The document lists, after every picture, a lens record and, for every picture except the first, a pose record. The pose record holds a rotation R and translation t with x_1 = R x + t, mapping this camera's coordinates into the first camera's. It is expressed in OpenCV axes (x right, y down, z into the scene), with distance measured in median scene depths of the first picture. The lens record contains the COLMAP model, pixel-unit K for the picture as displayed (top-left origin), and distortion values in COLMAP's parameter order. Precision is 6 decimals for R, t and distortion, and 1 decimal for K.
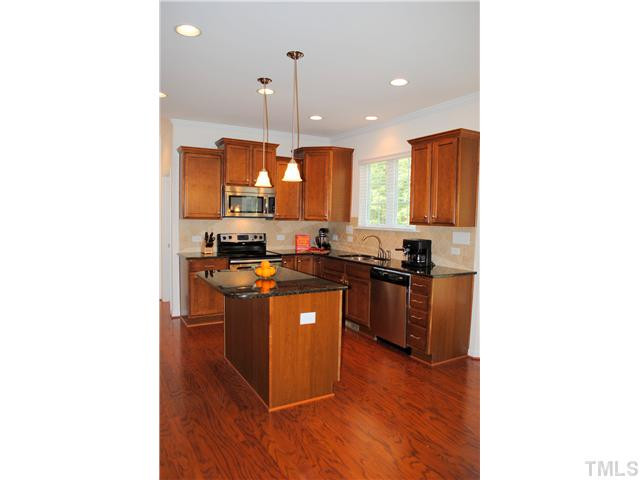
lens RADIAL K [[372.3, 0, 301.4], [0, 372.3, 237.4], [0, 0, 1]] dist [-0.057469, -0.000751]
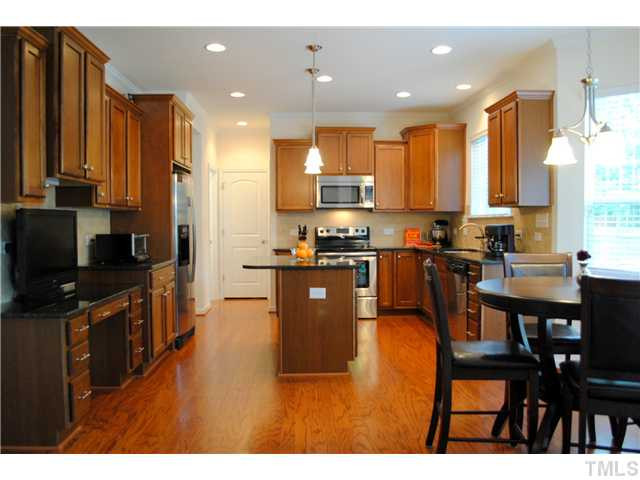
lens RADIAL K [[514.3, 0, 325.6], [0, 514.3, 229.1], [0, 0, 1]] dist [-0.041517, -0.000389]
pose [[0.900992, -0.017199, -0.433495, 0.372250], [-0.003785, 0.998864, -0.047497, 0.058065], [0.433820, 0.044435, 0.899903, -0.171809]]
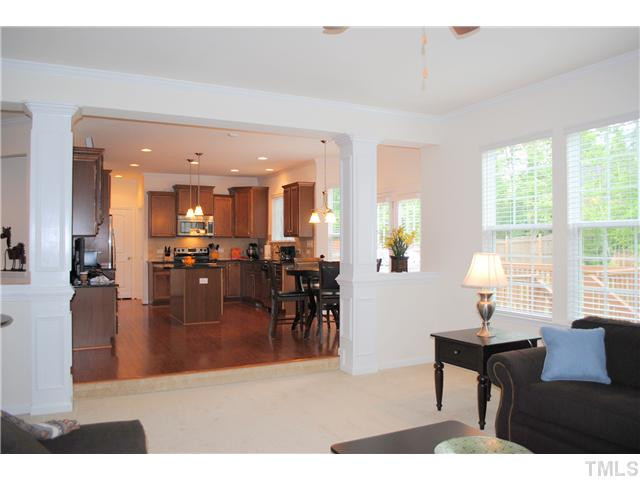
lens RADIAL K [[514.3, 0, 320.9], [0, 514.3, 240.0], [0, 0, 1]] dist [-0.041517, -0.000389]
pose [[0.999307, -0.023207, -0.029105, 0.420169], [0.021258, 0.997621, -0.065574, 0.106061], [0.030557, 0.064910, 0.997423, -1.022220]]
